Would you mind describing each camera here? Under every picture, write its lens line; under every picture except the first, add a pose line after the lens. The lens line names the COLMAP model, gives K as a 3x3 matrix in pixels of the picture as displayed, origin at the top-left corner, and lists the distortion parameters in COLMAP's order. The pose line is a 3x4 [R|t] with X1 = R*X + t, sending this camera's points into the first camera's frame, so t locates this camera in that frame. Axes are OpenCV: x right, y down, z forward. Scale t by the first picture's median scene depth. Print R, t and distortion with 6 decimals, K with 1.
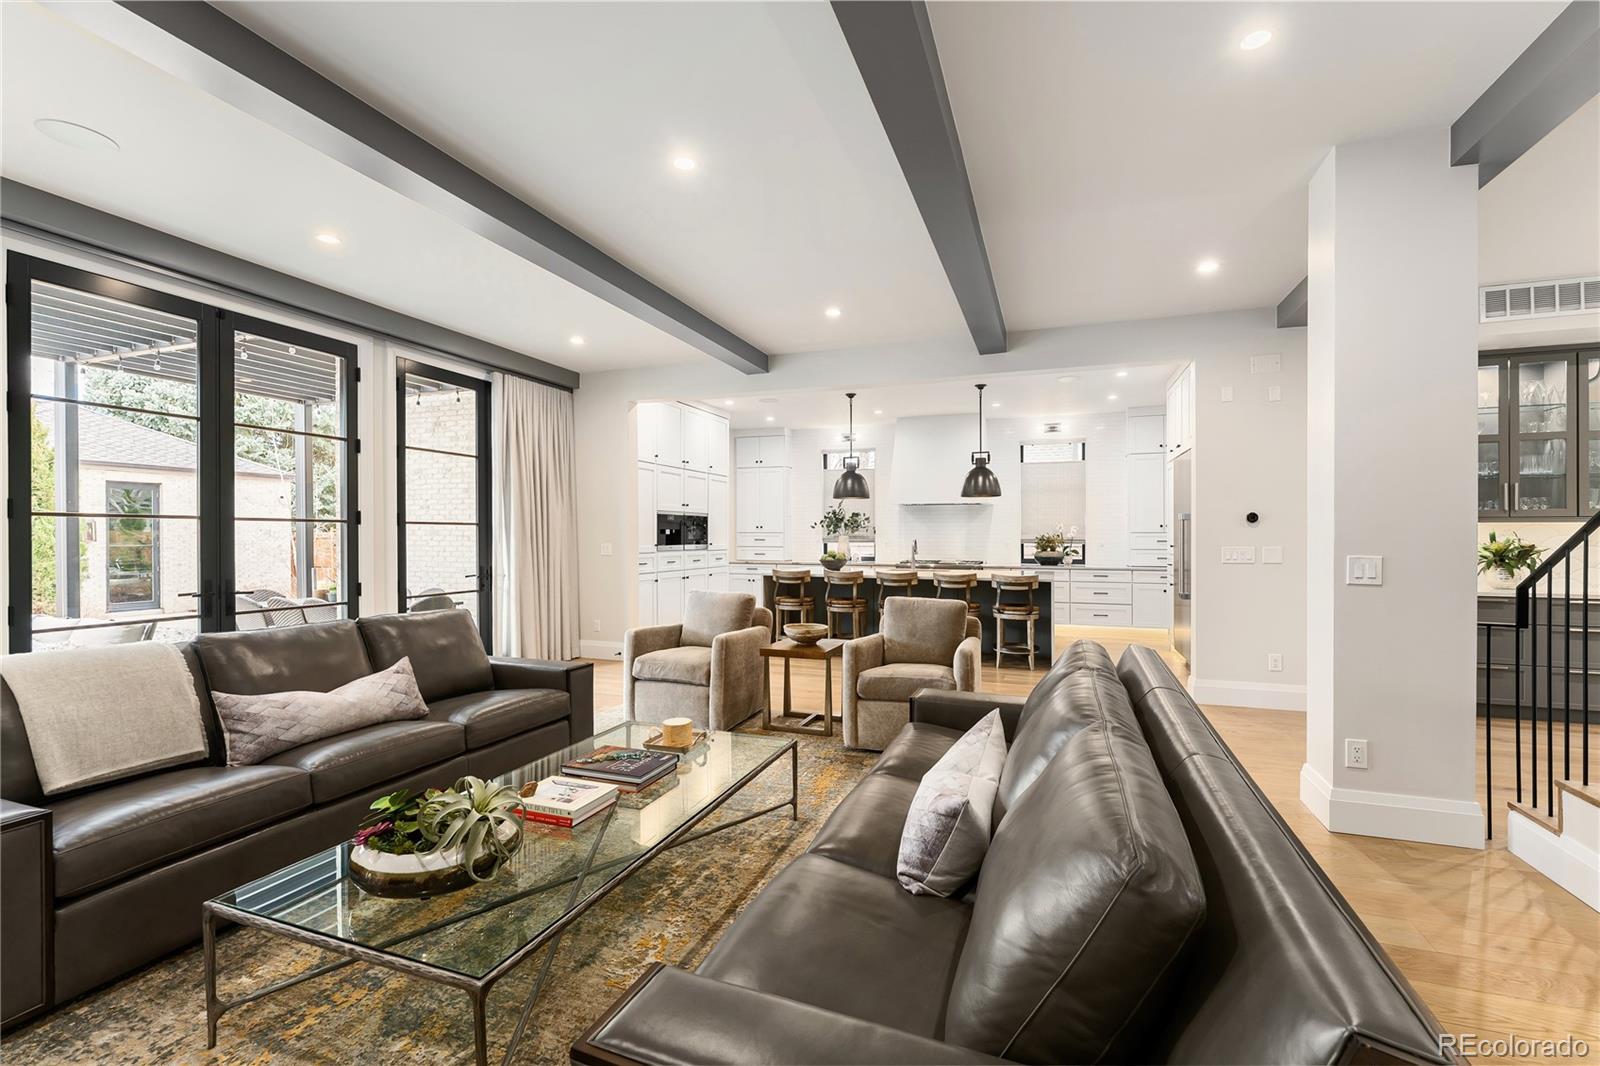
lens RADIAL K [[674.1, 0, 800.0], [0, 674.1, 533.0], [0, 0, 1]] dist [-0.003293, -0.000210]
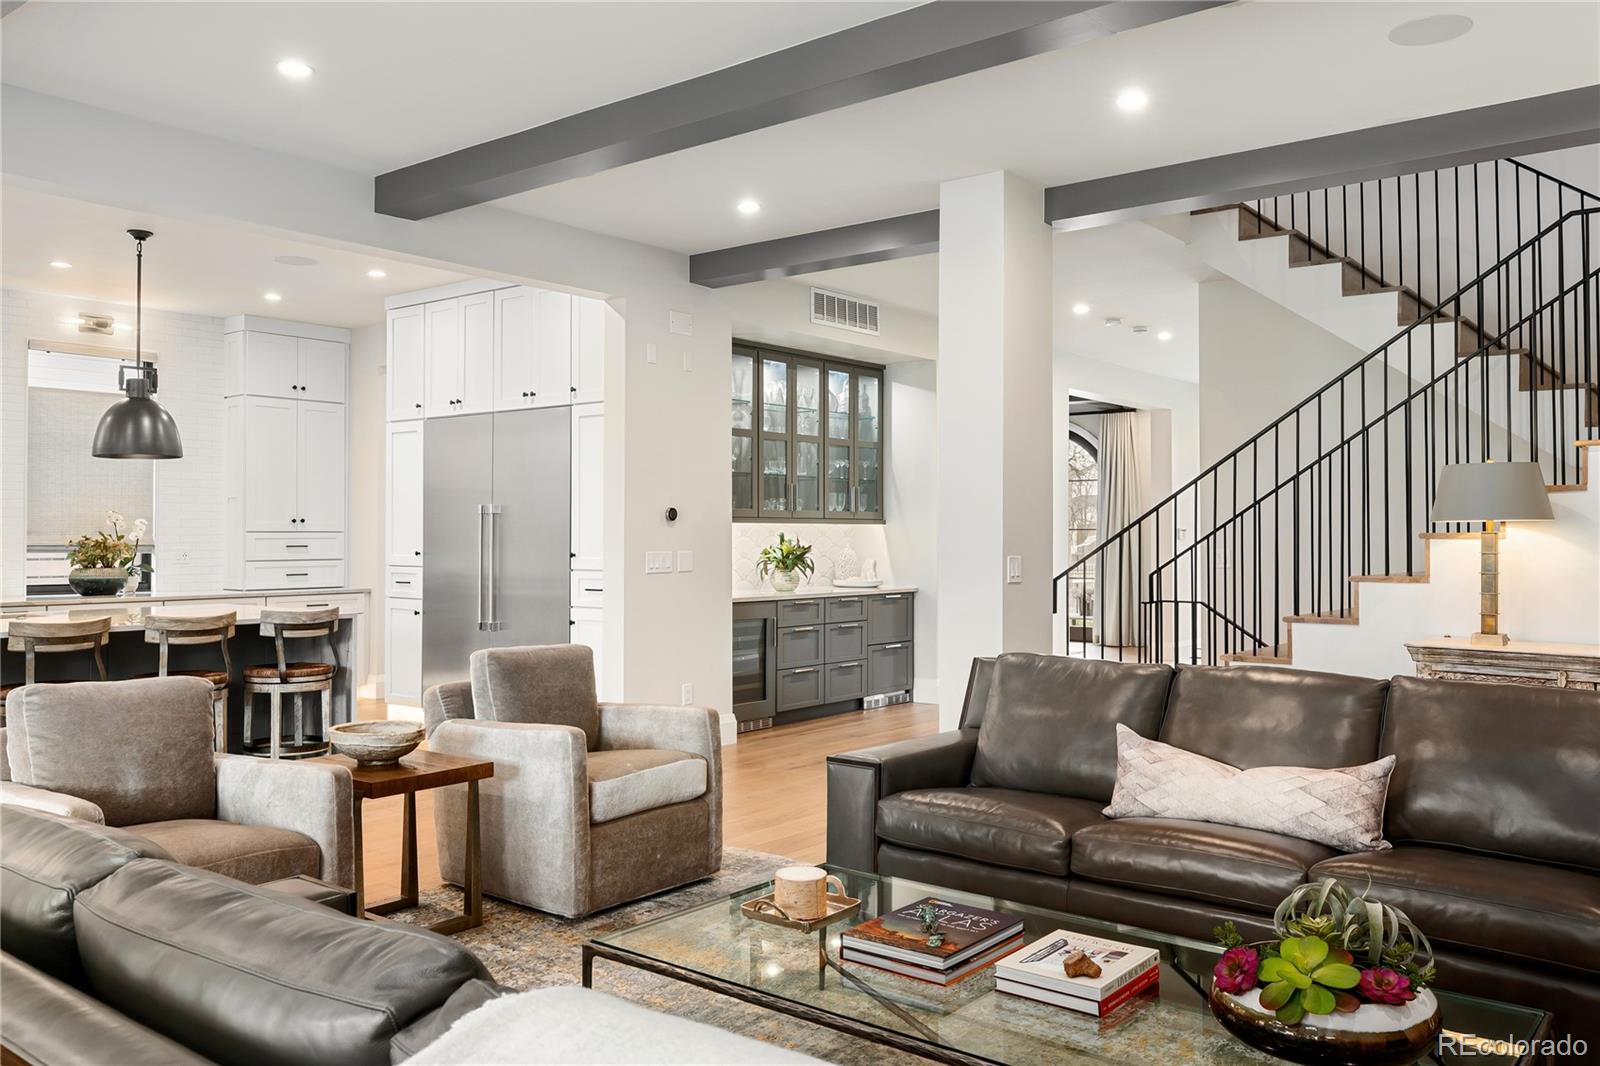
lens RADIAL K [[1259.6, 0, 799.0], [0, 1259.6, 500.7], [0, 0, 1]] dist [0.006149, 0.002649]
pose [[0.328406, 0.025960, 0.944180, -0.507503], [-0.003617, 0.999649, -0.026227, -0.000457], [-0.944530, 0.005198, 0.328385, 0.283968]]
